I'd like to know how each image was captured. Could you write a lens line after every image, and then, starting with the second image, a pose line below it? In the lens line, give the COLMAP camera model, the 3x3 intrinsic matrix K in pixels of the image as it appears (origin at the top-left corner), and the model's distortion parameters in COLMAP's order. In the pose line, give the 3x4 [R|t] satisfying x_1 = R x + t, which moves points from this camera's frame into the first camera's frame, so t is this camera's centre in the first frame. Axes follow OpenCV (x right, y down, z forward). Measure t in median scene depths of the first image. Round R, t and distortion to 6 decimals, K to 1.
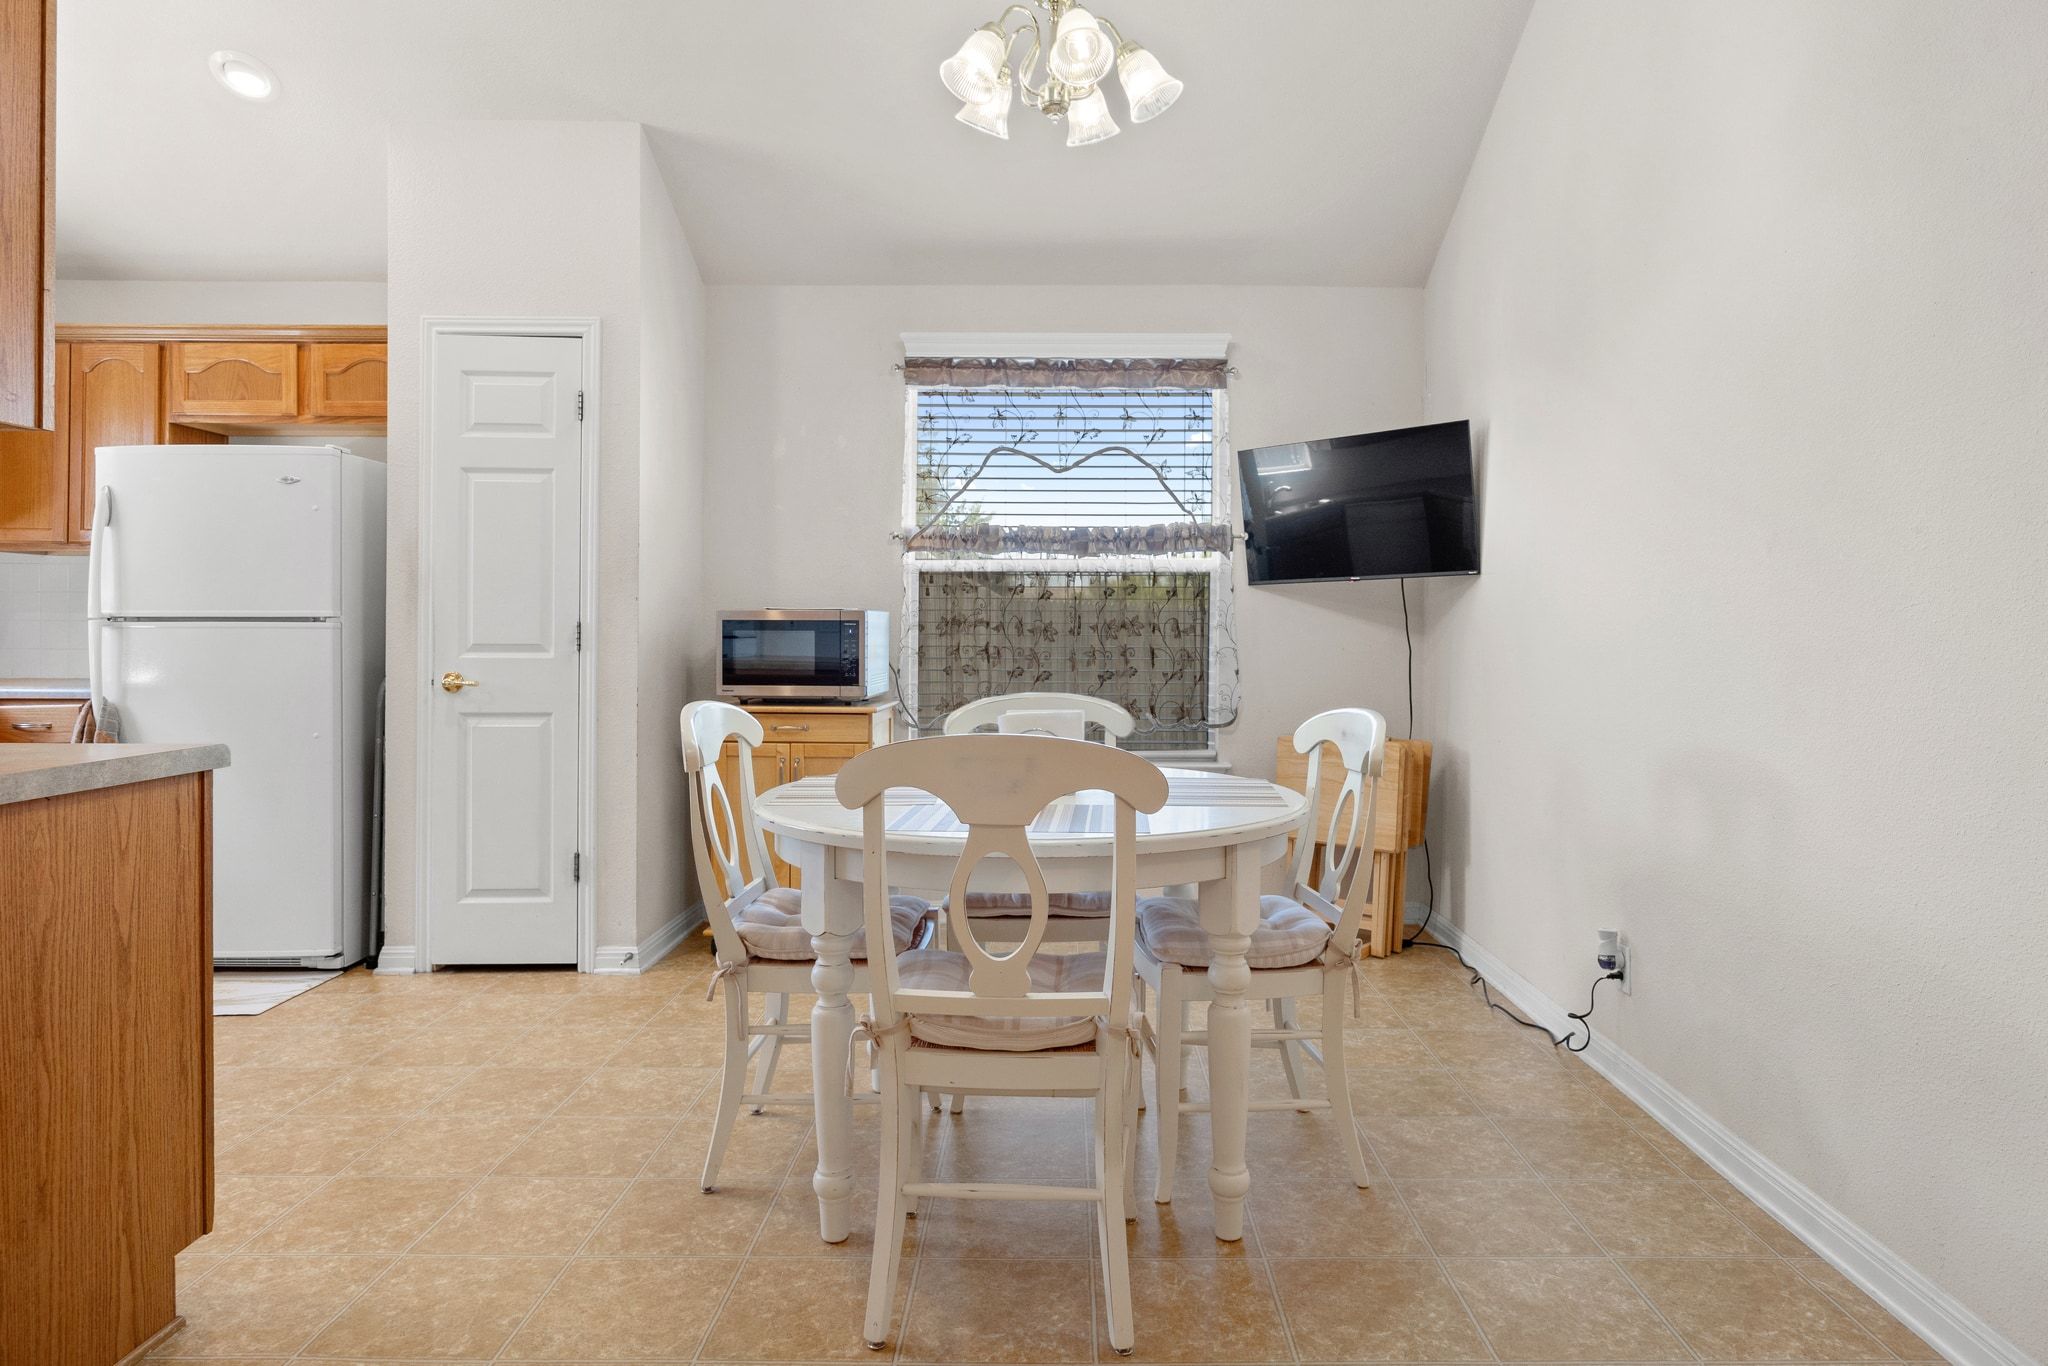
lens RADIAL K [[1218.3, 0, 1051.5], [0, 1218.3, 658.1], [0, 0, 1]] dist [0.000516, -0.000030]
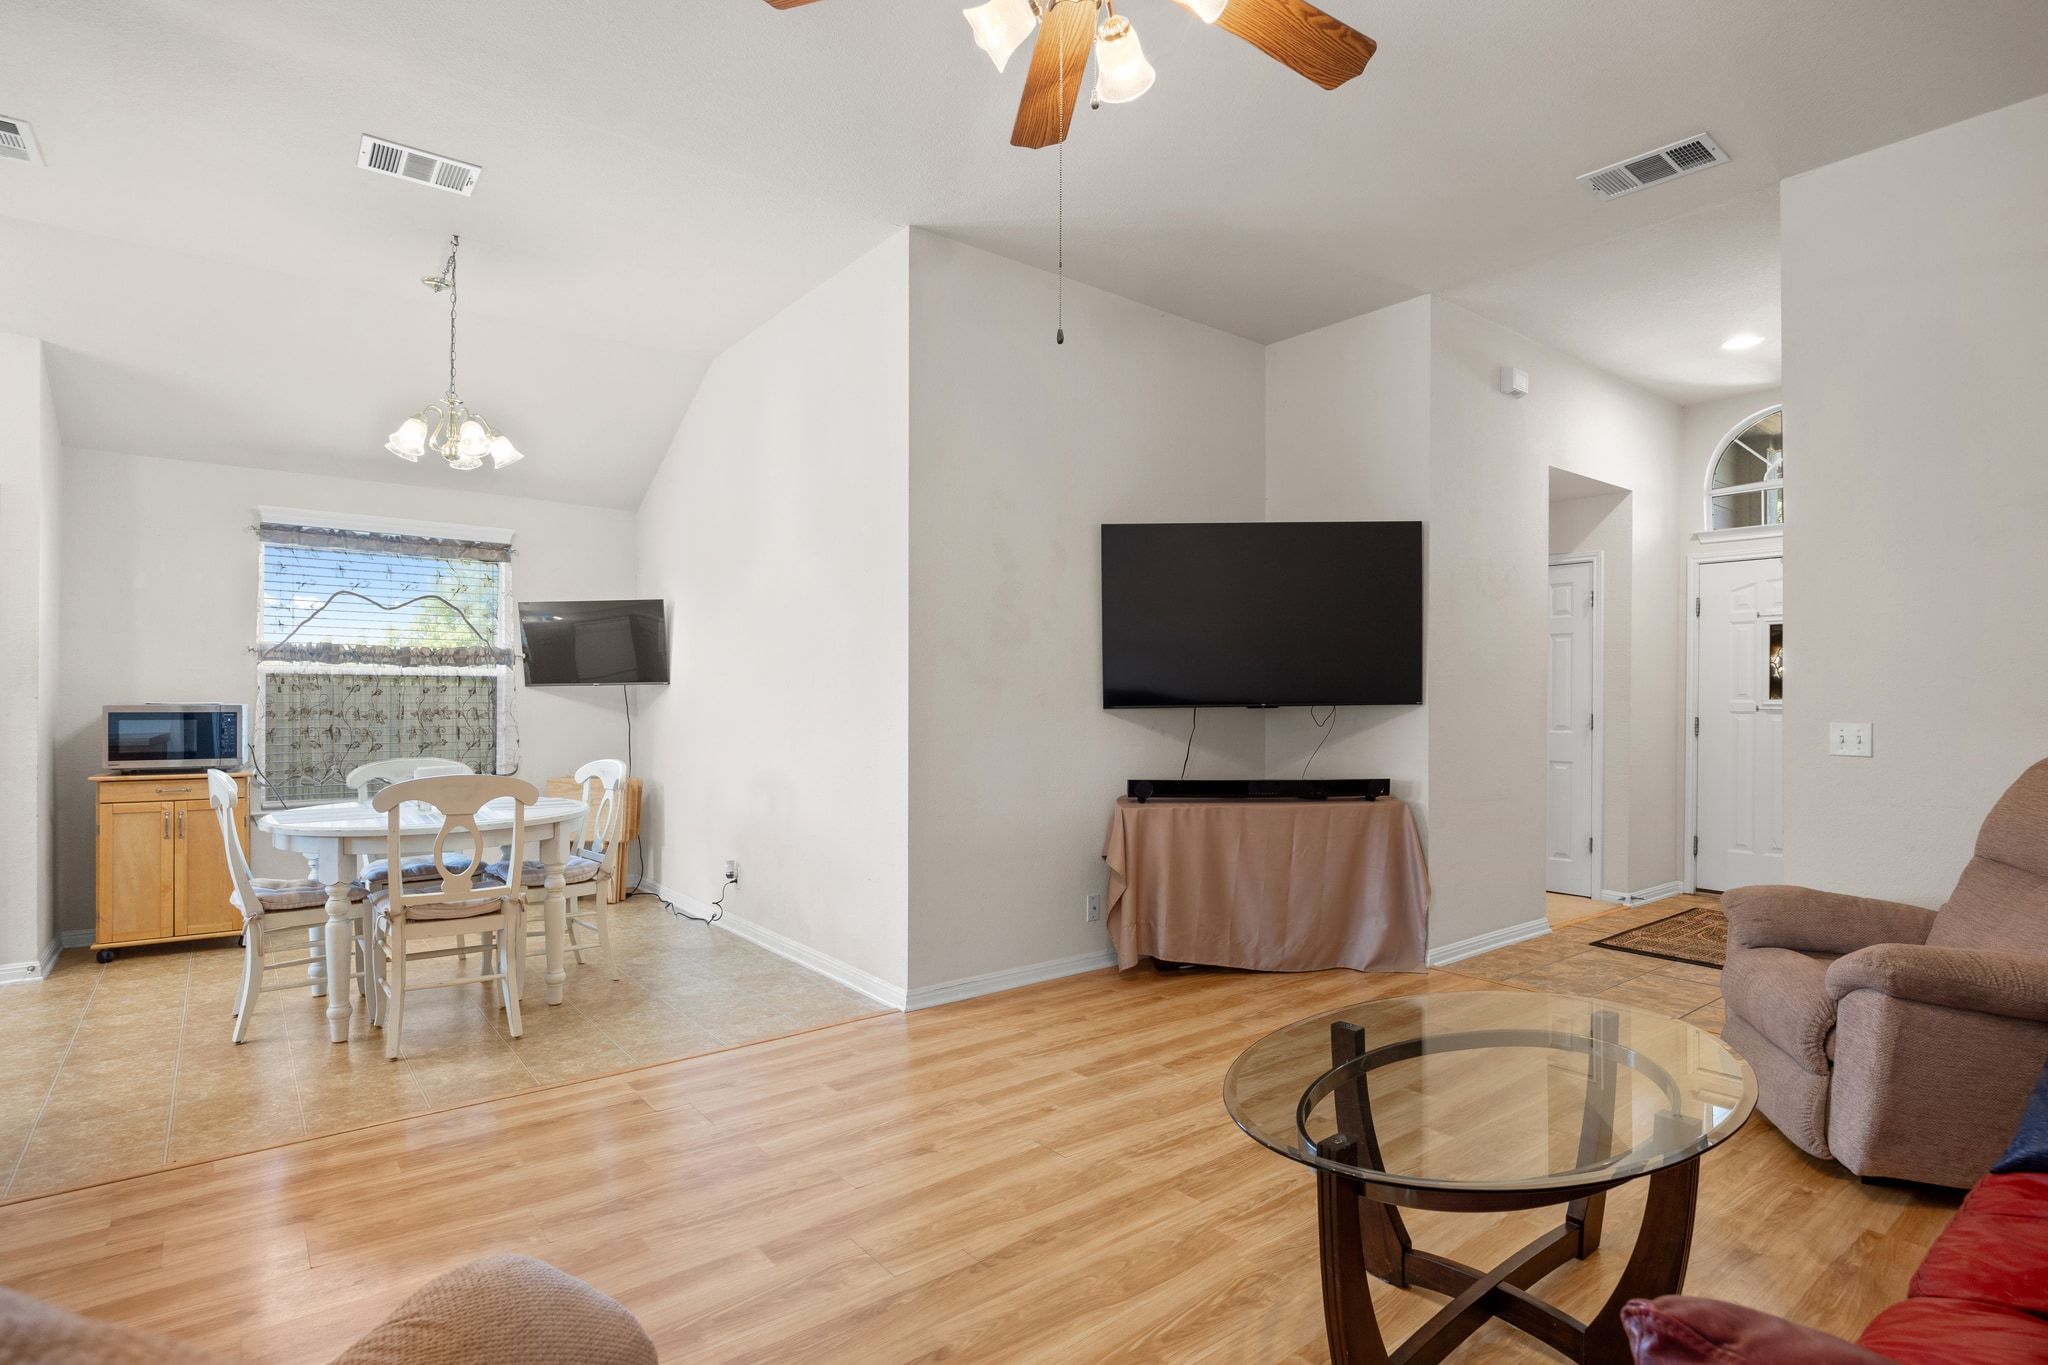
lens RADIAL K [[1035.0, 0, 1024.0], [0, 1035.0, 682.5], [0, 0, 1]] dist [-0.005126, -0.001197]
pose [[0.785659, 0.008442, 0.618602, -0.164704], [0.013224, 0.999449, -0.030434, -0.015189], [-0.618518, 0.032091, 0.785115, -0.473493]]
